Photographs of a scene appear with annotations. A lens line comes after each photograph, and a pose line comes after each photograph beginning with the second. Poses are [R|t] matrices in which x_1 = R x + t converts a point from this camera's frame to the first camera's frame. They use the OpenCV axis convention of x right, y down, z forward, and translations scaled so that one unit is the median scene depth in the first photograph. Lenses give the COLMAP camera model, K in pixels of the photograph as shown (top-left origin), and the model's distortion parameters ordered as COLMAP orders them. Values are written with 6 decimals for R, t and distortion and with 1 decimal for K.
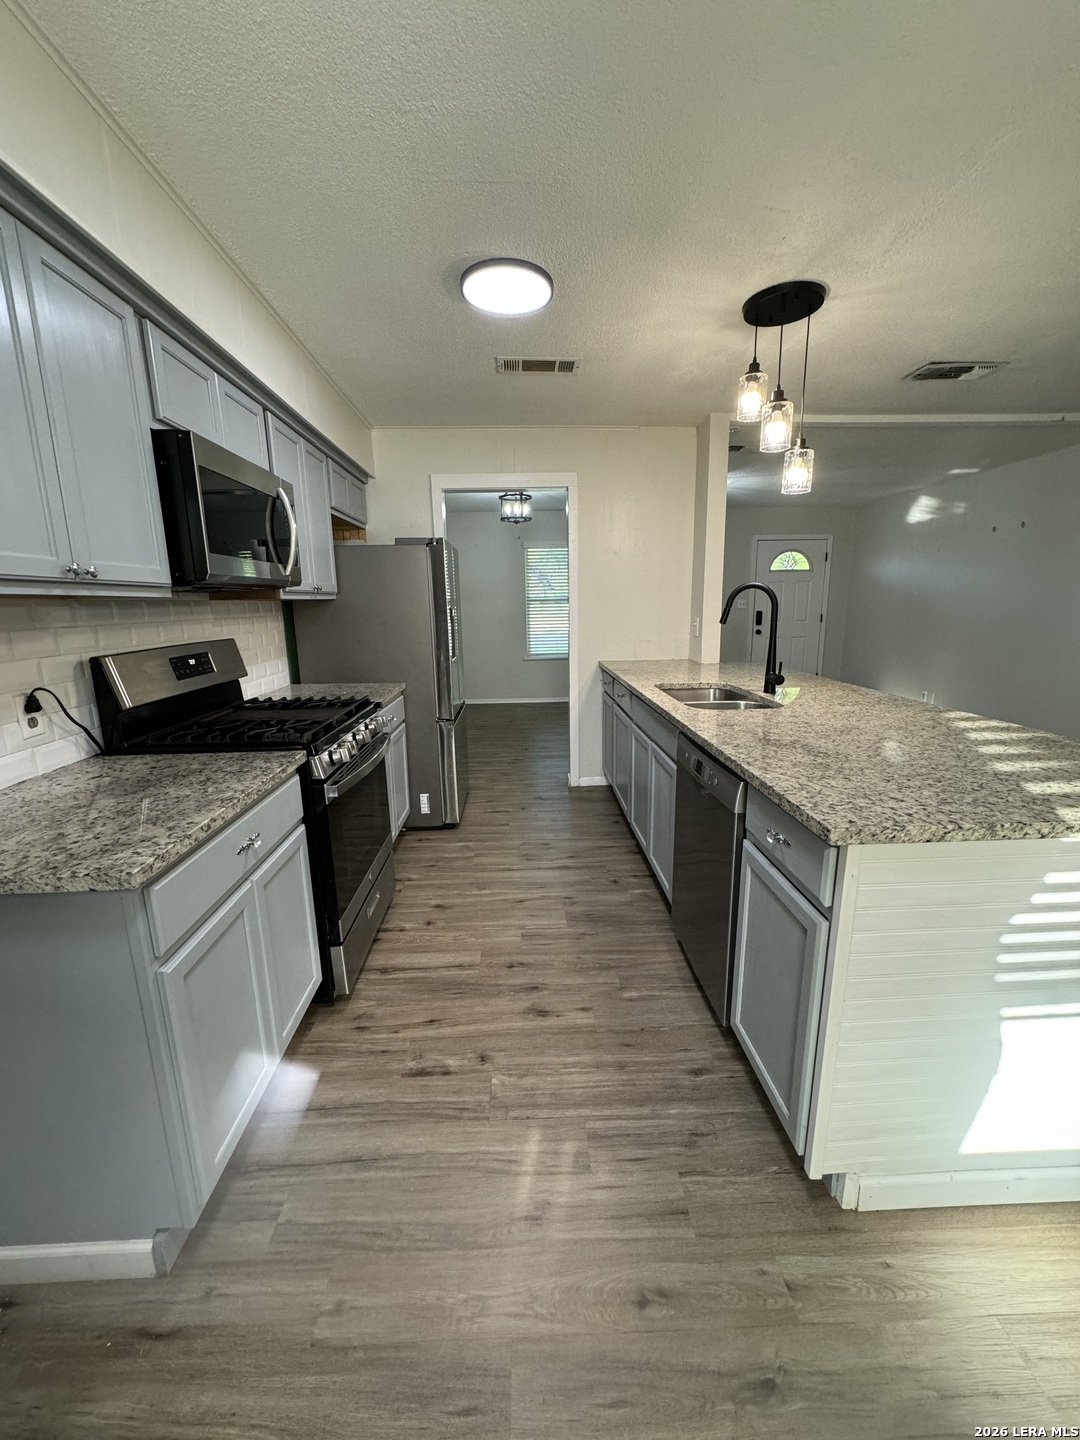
lens RADIAL K [[577.8, 0, 537.6], [0, 577.8, 721.9], [0, 0, 1]] dist [-0.003009, 0.000306]
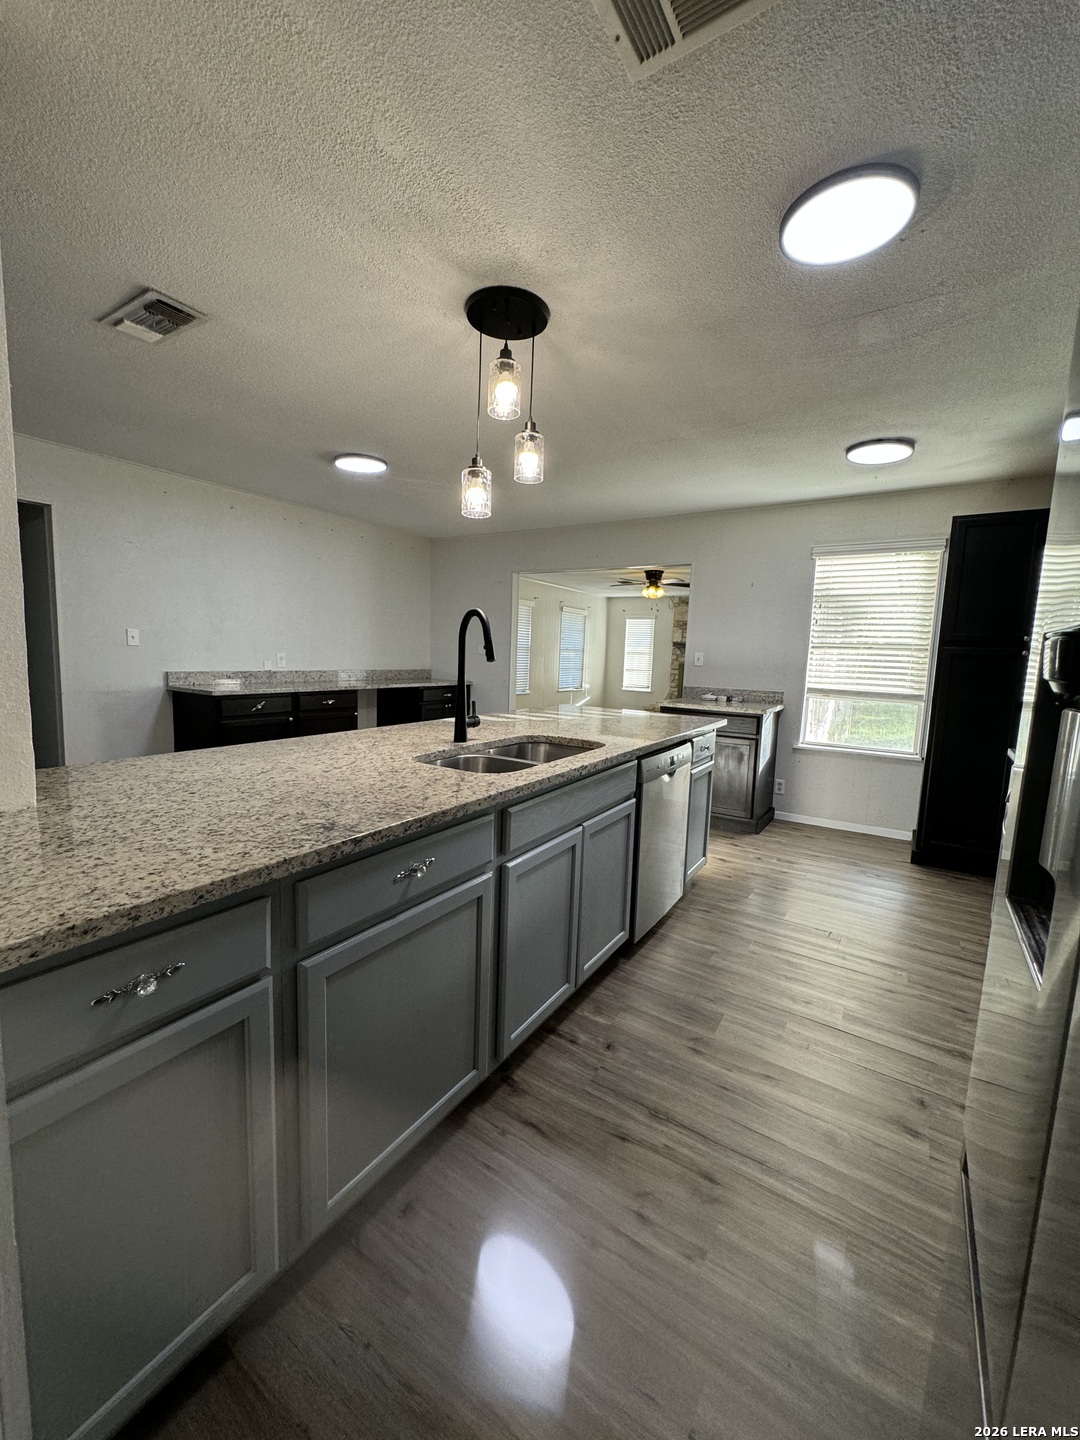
lens RADIAL K [[577.8, 0, 542.8], [0, 577.8, 722.4], [0, 0, 1]] dist [-0.003009, 0.000306]
pose [[-0.824199, -0.082660, 0.560236, -0.184003], [0.096282, 0.954433, 0.282468, -0.351432], [-0.558056, 0.286750, -0.778683, 1.845876]]
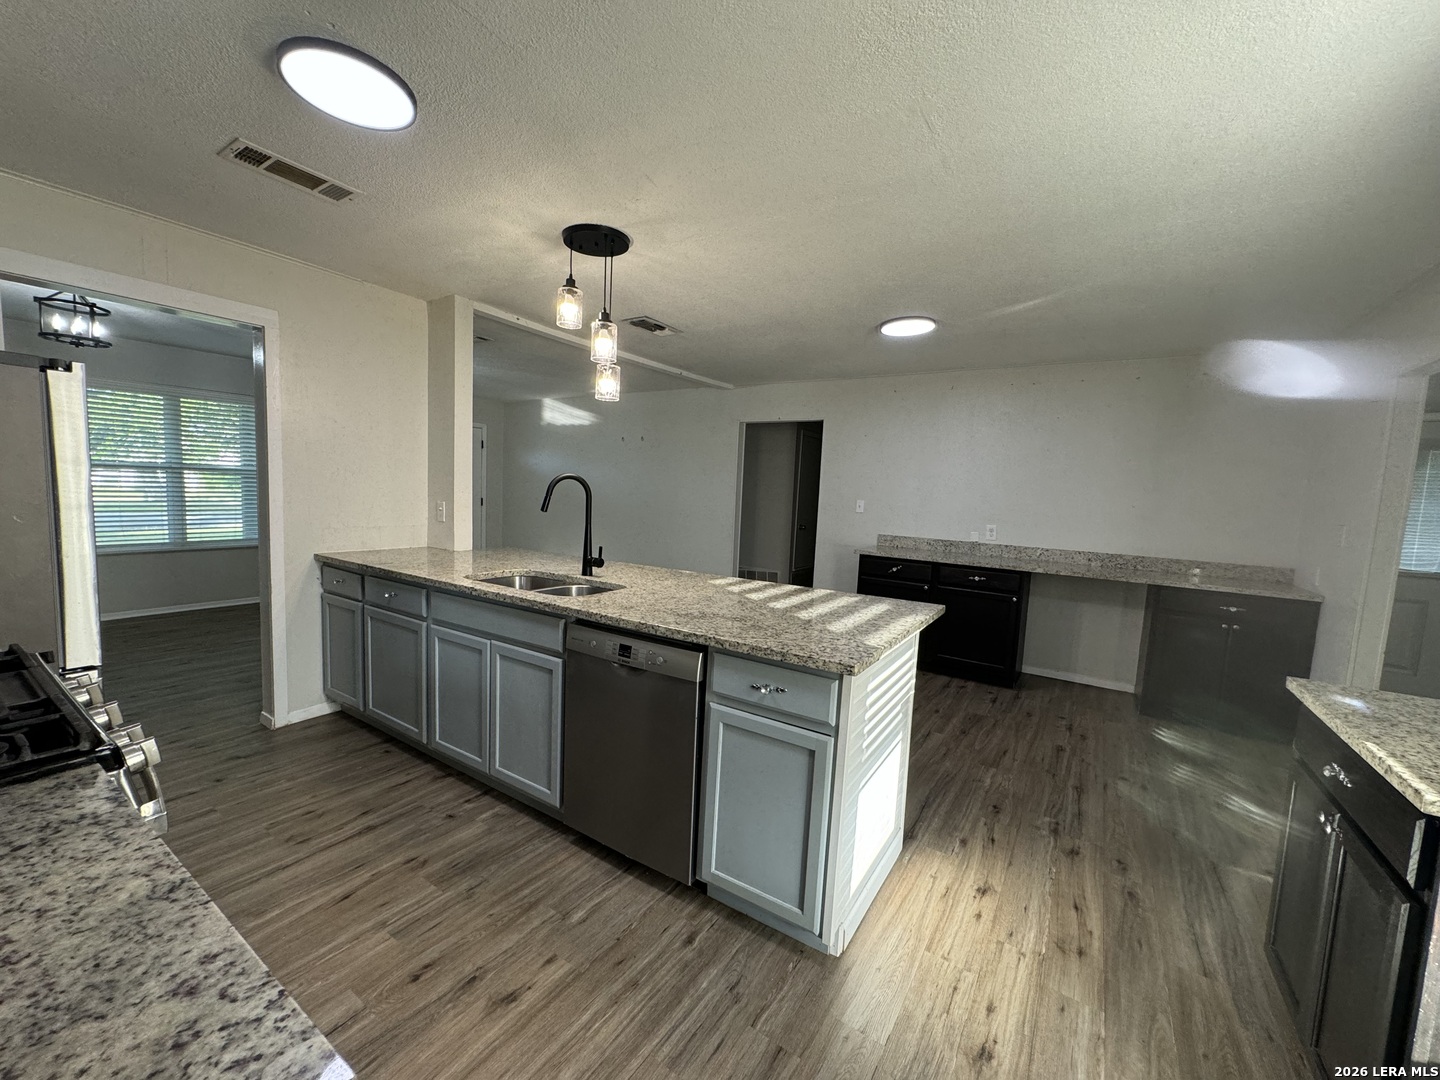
lens RADIAL K [[577.8, 0, 724.7], [0, 577.8, 541.3], [0, 0, 1]] dist [-0.003009, 0.000306]
pose [[0.570347, -0.033831, 0.820707, -0.391644], [0.118705, 0.992058, -0.041599, -0.044688], [-0.812781, 0.121148, 0.569834, 0.199427]]
